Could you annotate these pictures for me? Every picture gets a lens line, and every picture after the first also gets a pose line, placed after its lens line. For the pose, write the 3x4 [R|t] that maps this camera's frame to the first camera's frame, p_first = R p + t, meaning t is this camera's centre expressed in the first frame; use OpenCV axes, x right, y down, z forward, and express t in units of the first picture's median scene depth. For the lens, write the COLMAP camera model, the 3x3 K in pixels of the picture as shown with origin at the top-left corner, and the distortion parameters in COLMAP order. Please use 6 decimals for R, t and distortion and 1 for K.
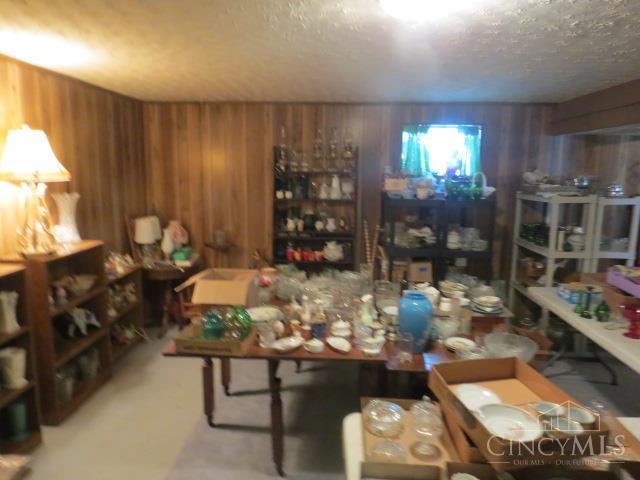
lens RADIAL K [[452.8, 0, 320.0], [0, 452.8, 240.0], [0, 0, 1]] dist [-0.035114, 0.010418]
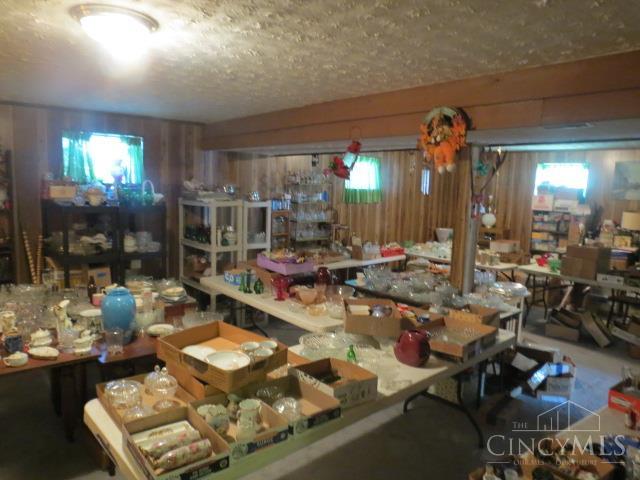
lens RADIAL K [[452.8, 0, 320.0], [0, 452.8, 240.0], [0, 0, 1]] dist [-0.035114, 0.010418]
pose [[0.726361, -0.068446, 0.683897, -0.102671], [0.081068, 0.996615, 0.013642, 0.013124], [-0.682516, 0.045533, 0.729451, -0.079319]]
